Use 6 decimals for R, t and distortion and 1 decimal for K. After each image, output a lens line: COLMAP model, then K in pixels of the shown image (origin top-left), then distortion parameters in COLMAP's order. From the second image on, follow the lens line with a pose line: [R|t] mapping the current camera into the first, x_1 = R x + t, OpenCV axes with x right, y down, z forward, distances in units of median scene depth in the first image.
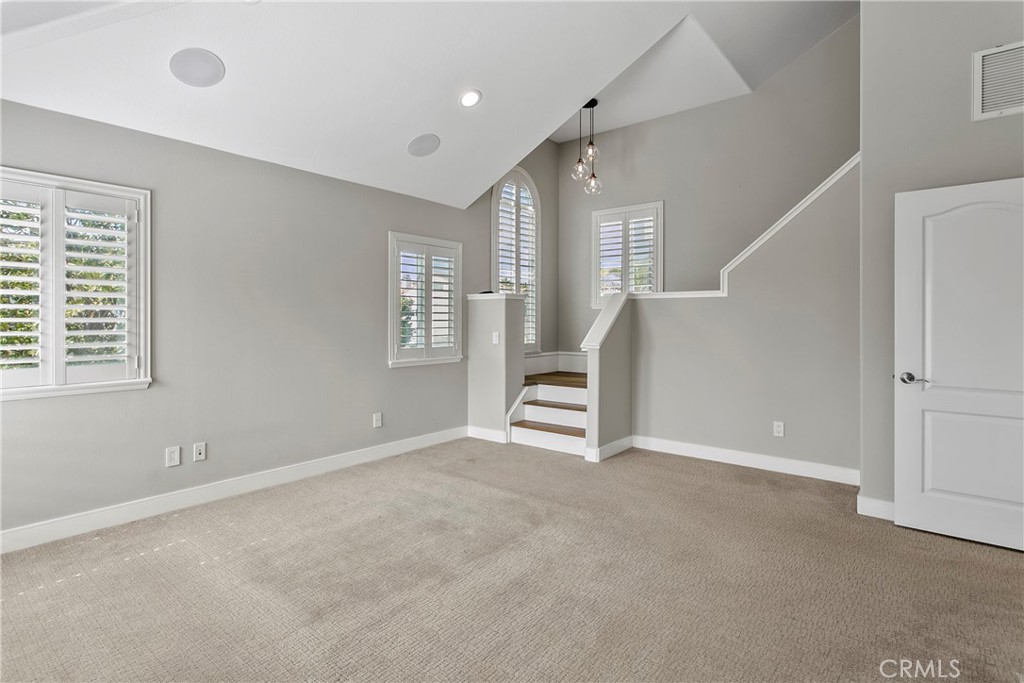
lens RADIAL K [[513.1, 0, 498.5], [0, 513.1, 330.8], [0, 0, 1]] dist [0.001278, 0.001405]
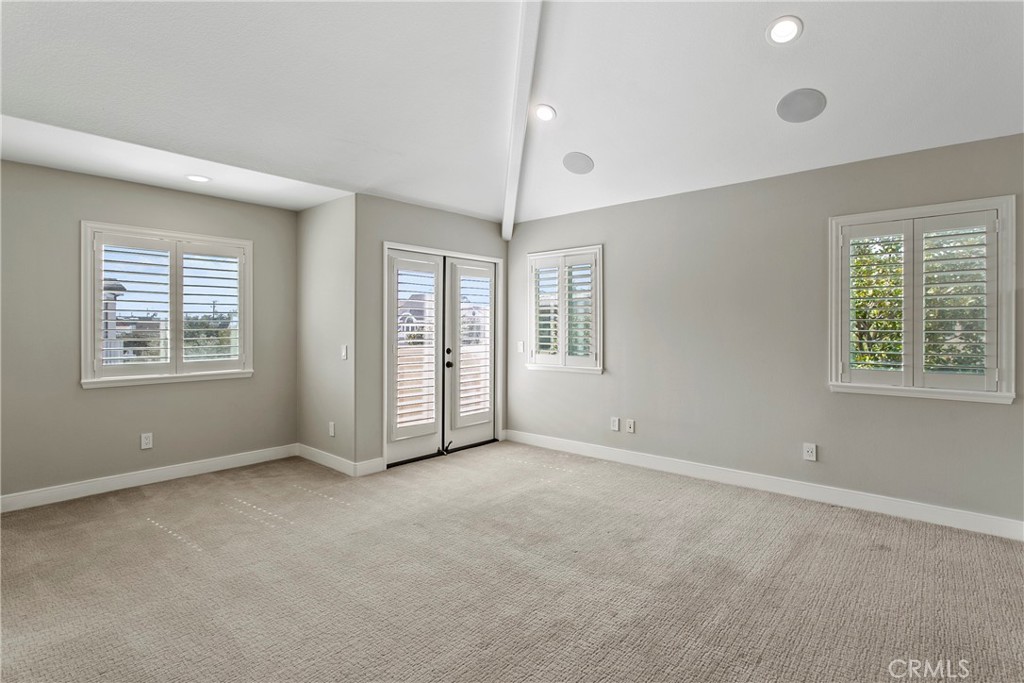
lens RADIAL K [[513.1, 0, 498.5], [0, 513.1, 330.8], [0, 0, 1]] dist [0.001278, 0.001405]
pose [[-0.037733, 0.011309, -0.999224, 0.840954], [-0.016394, 0.999794, 0.011935, -0.029467], [0.999153, 0.016832, -0.037540, 0.738336]]
